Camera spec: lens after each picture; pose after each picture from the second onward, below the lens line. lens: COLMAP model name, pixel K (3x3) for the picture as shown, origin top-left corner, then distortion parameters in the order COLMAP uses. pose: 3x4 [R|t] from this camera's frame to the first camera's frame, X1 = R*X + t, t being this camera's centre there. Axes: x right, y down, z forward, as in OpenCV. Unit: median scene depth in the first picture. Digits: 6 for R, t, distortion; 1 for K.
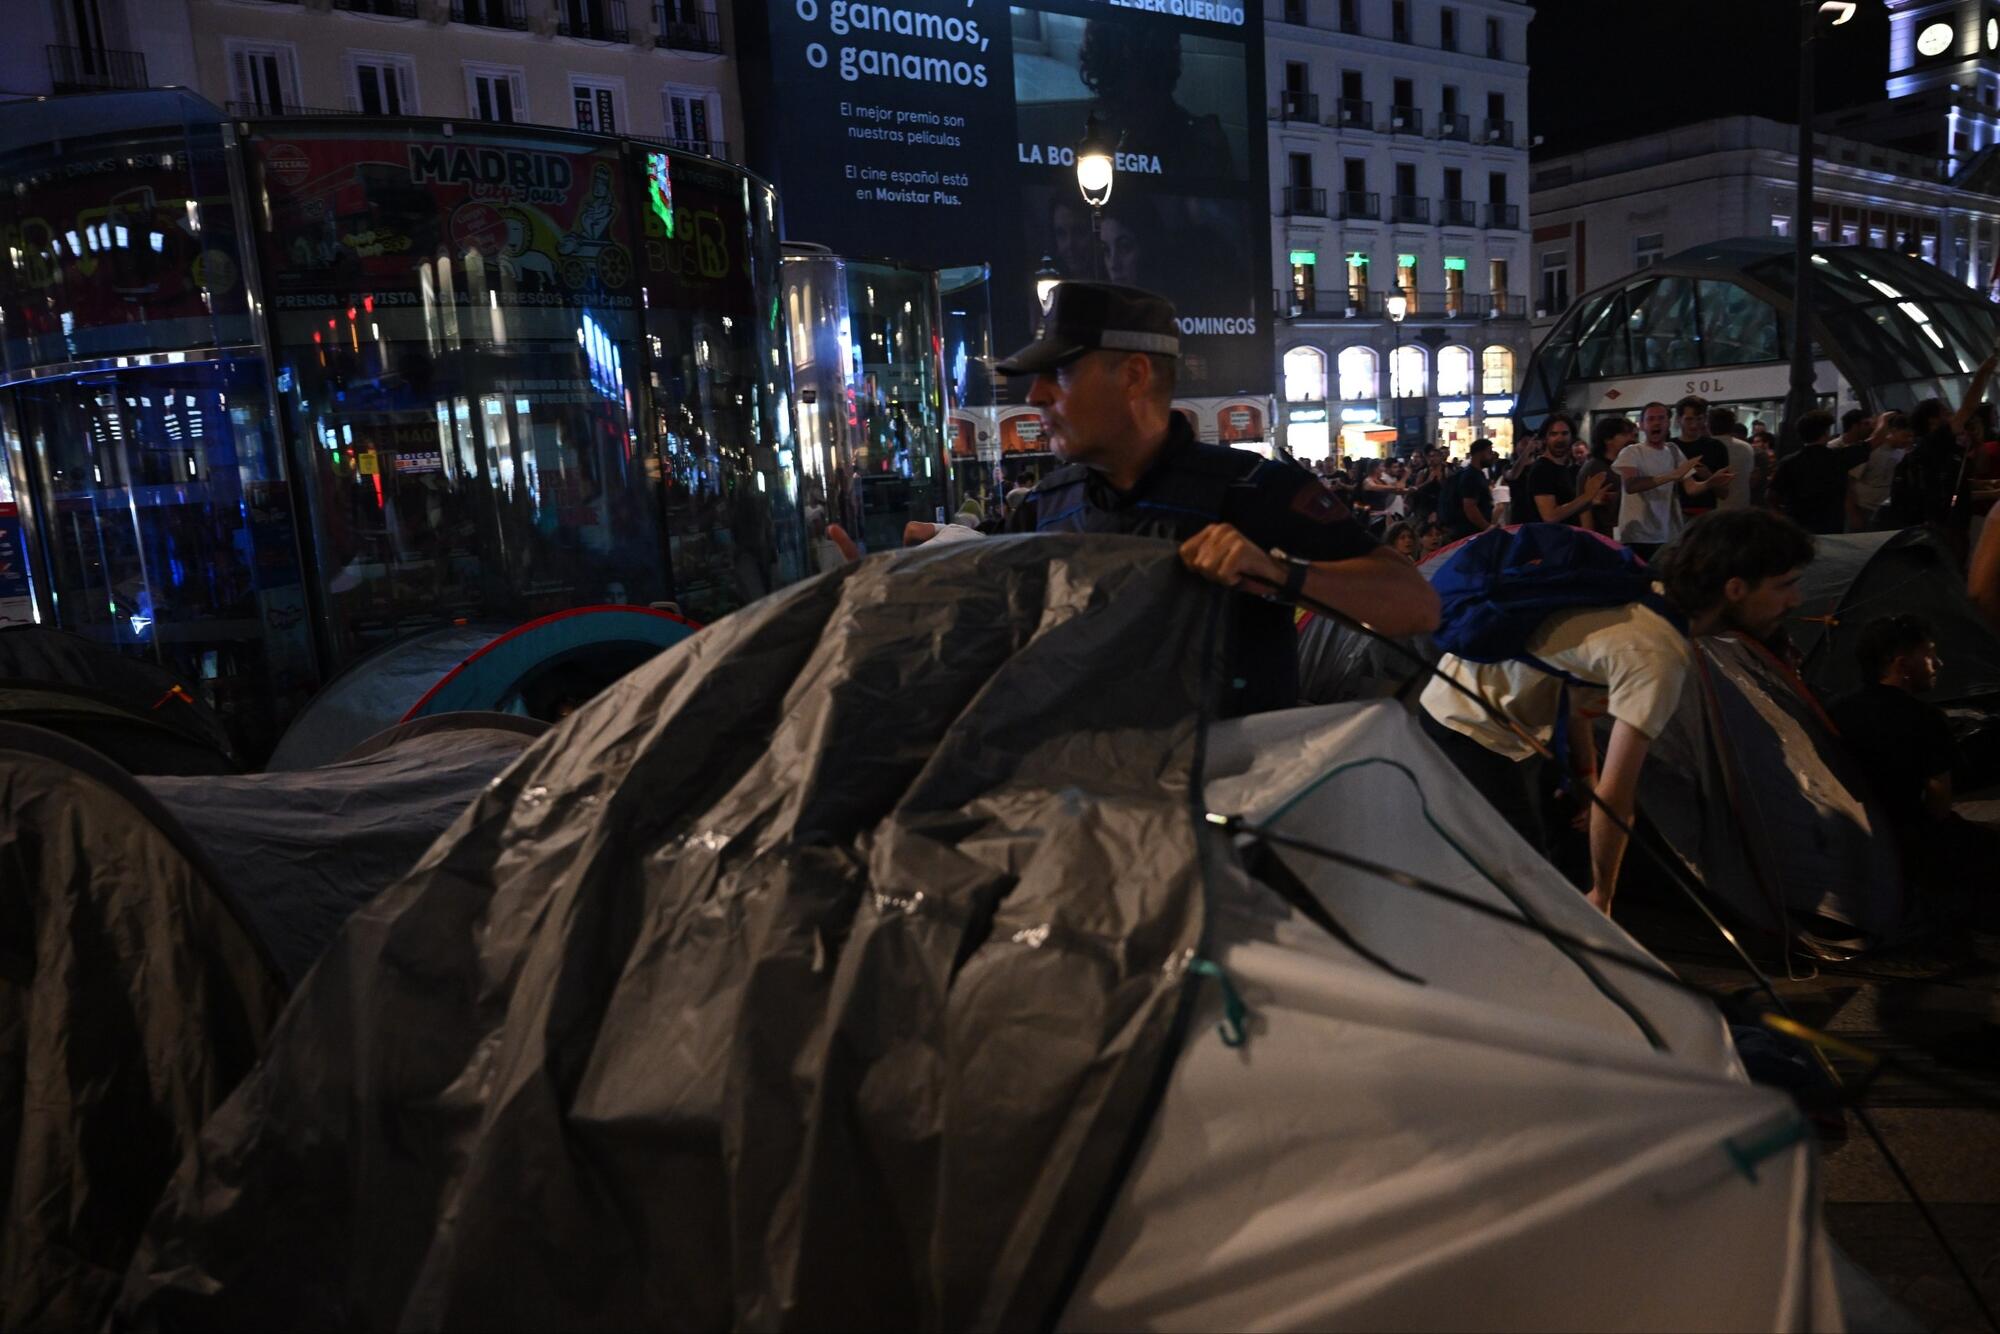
lens RADIAL K [[1355.9, 0, 1000.0], [0, 1355.9, 667.0], [0, 0, 1]] dist [0.001818, 0.001304]
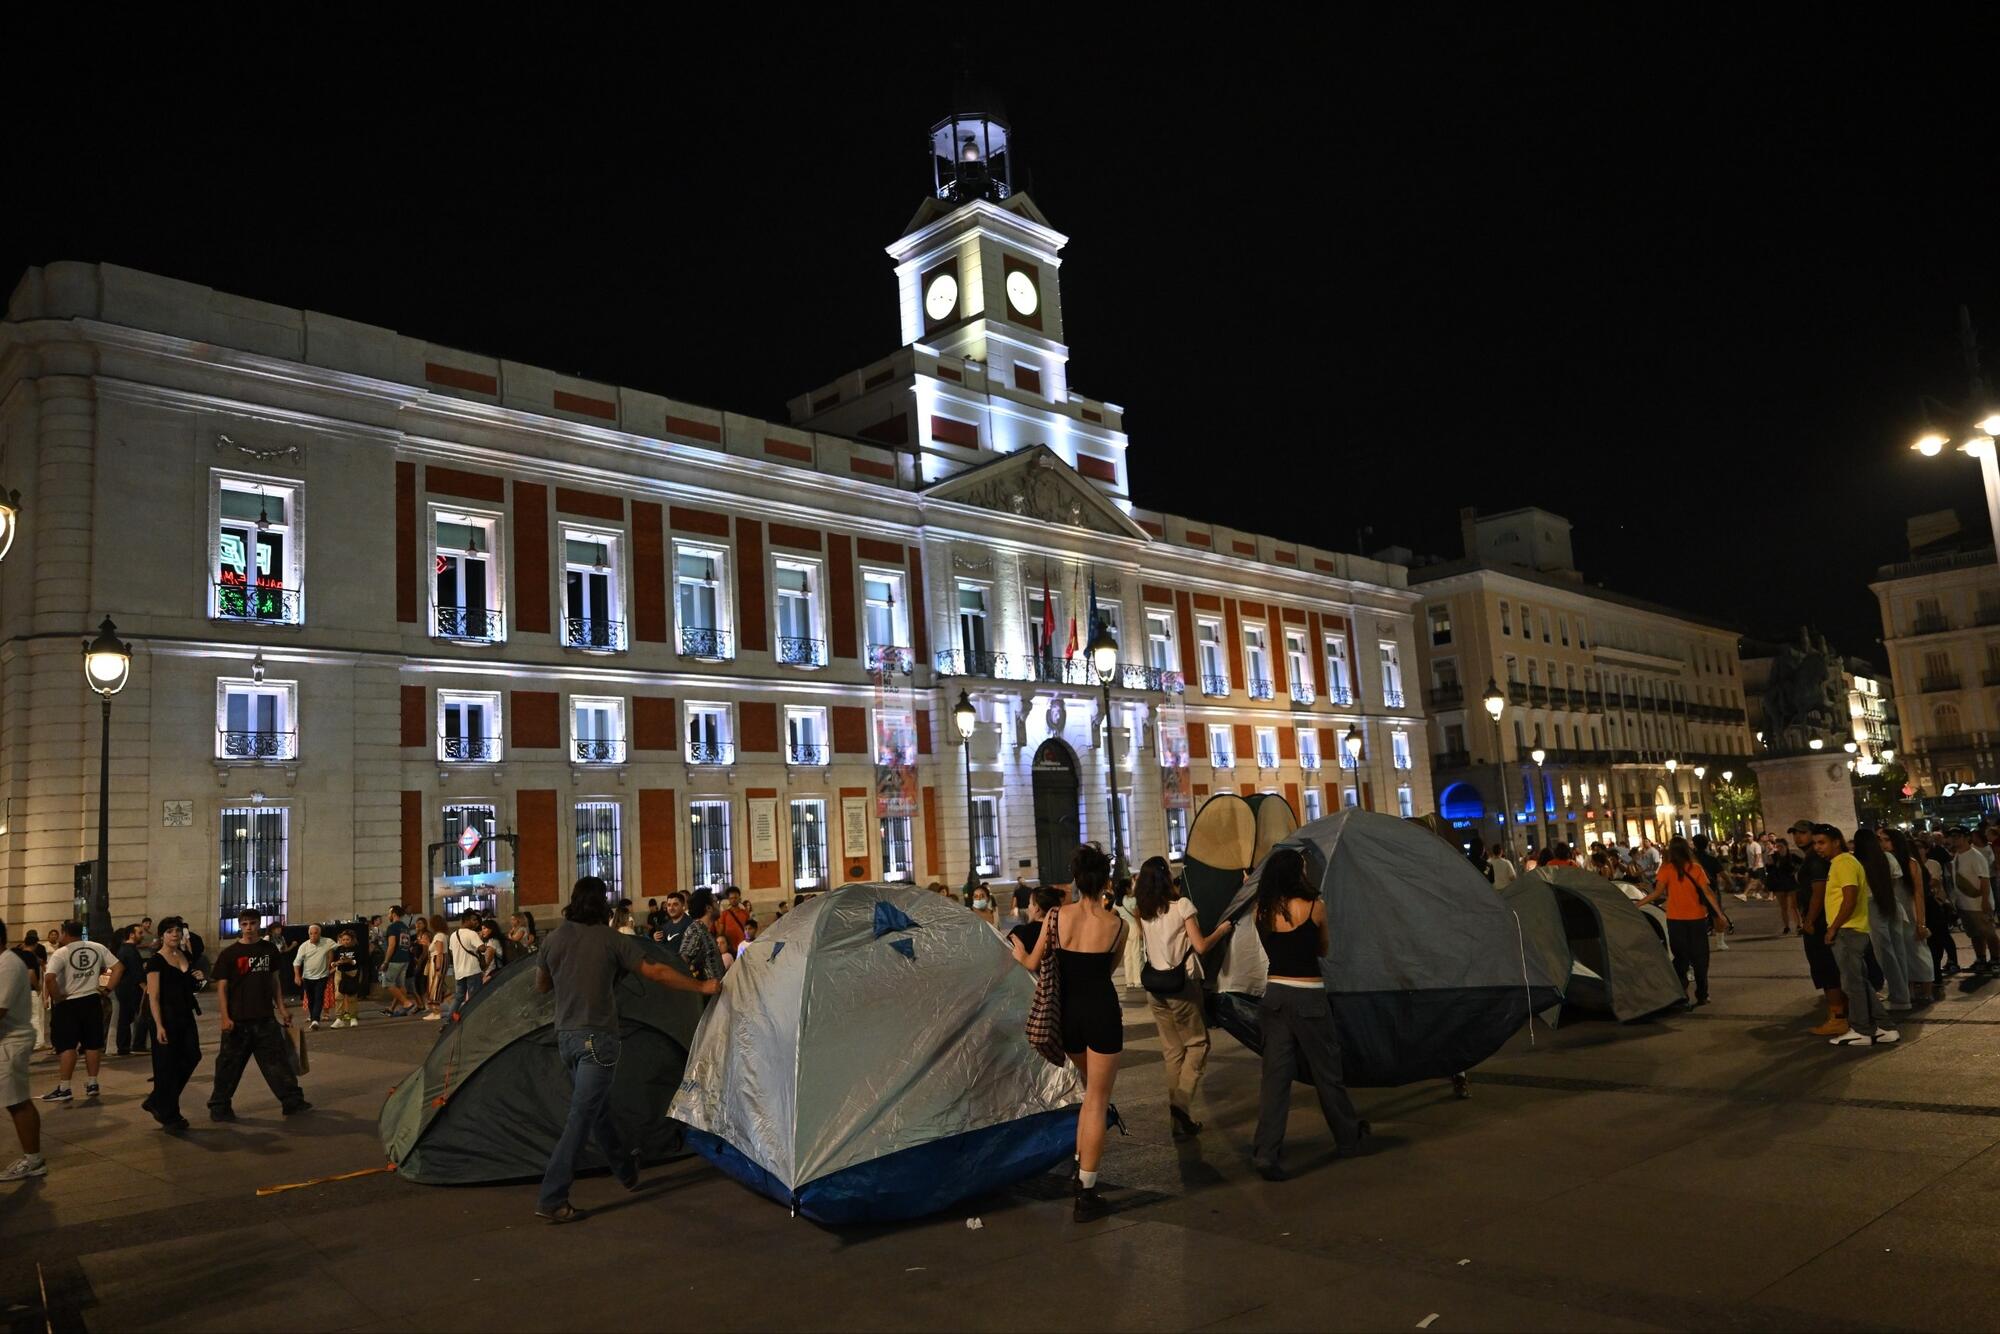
lens RADIAL K [[1355.9, 0, 1000.0], [0, 1355.9, 667.0], [0, 0, 1]] dist [0.001818, 0.001304]
pose [[0.990359, 0.018573, 0.137273, 0.648048], [0.023619, 0.953820, -0.299450, -0.097541], [-0.136495, 0.299805, 0.944185, 0.444226]]
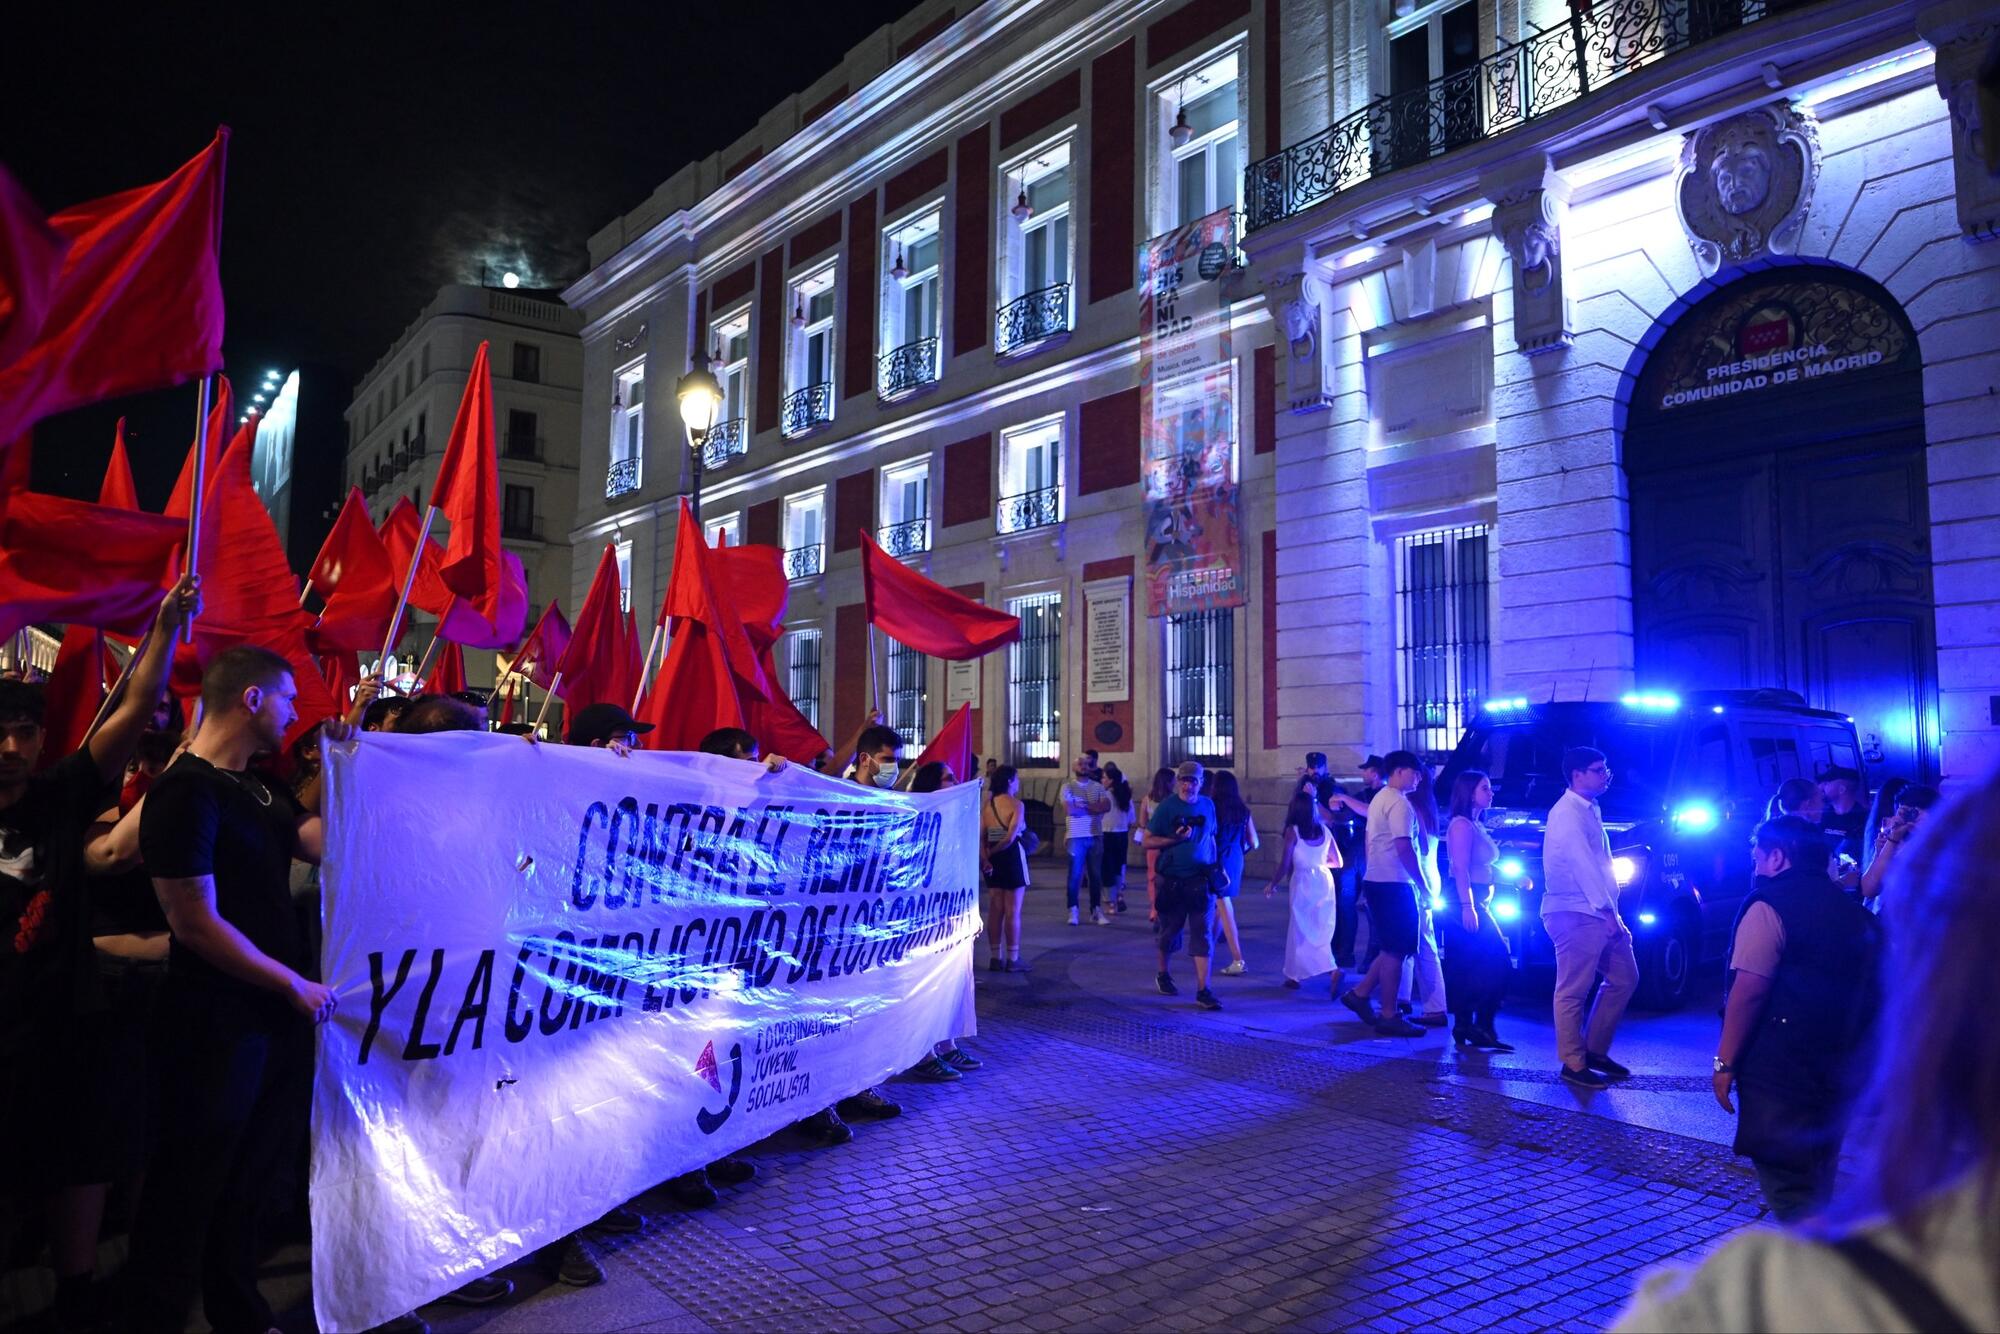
lens RADIAL K [[1355.9, 0, 1000.0], [0, 1355.9, 667.0], [0, 0, 1]] dist [0.001818, 0.001304]
pose [[0.013363, -0.030155, -0.999456, 0.932063], [-0.173779, 0.984264, -0.032020, -0.184609], [0.984694, 0.174112, 0.007913, 0.970254]]
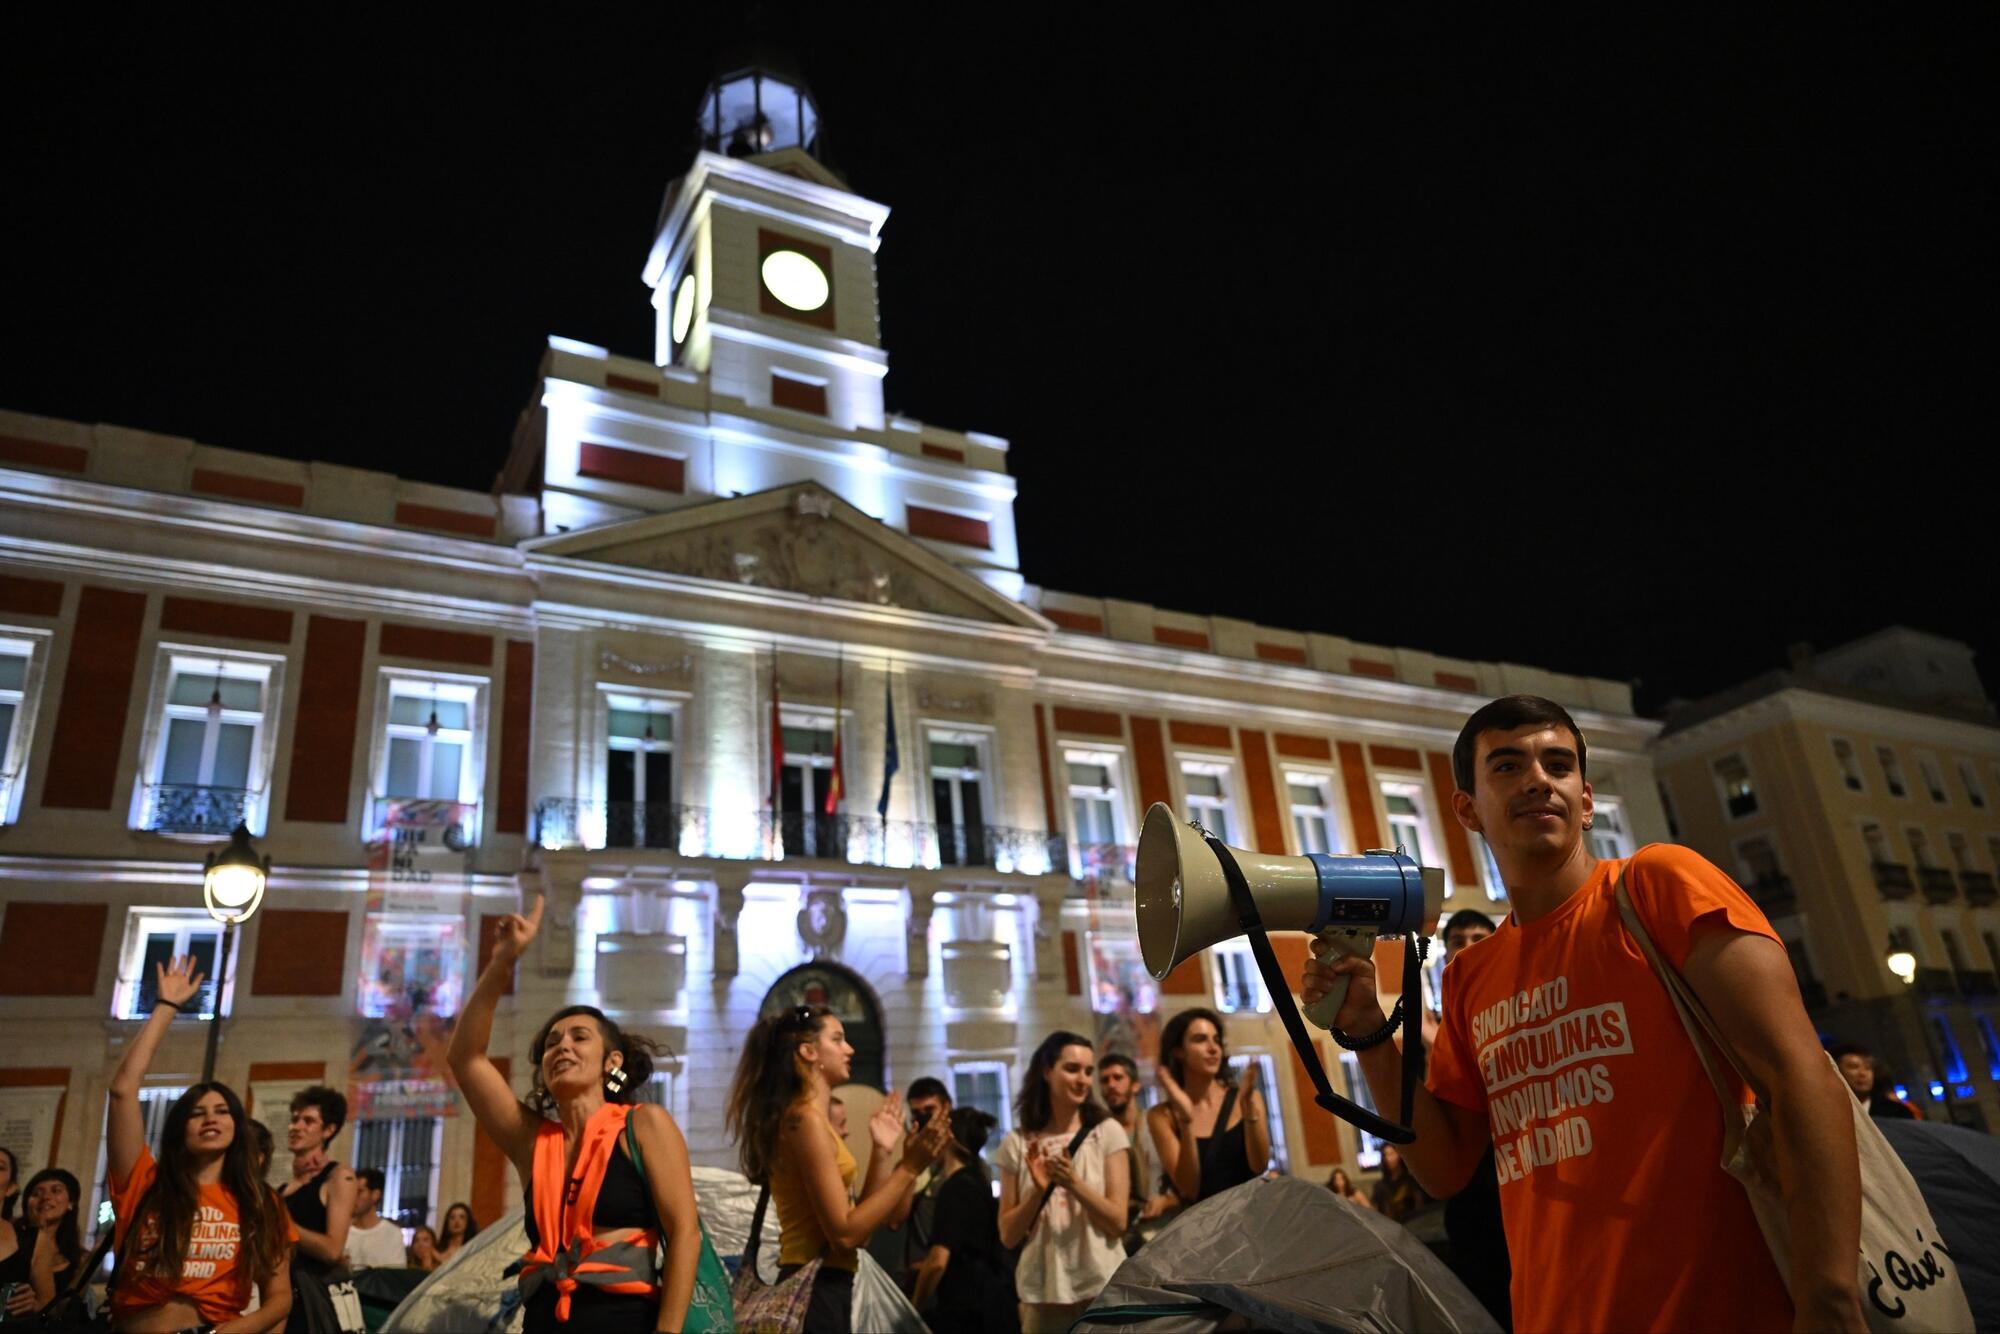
lens RADIAL K [[1355.9, 0, 1000.0], [0, 1355.9, 667.0], [0, 0, 1]] dist [0.001818, 0.001304]
pose [[0.988151, -0.082067, -0.129704, 0.861312], [0.003681, 0.857479, -0.514506, -0.139919], [0.153442, 0.507932, 0.847621, 0.722668]]
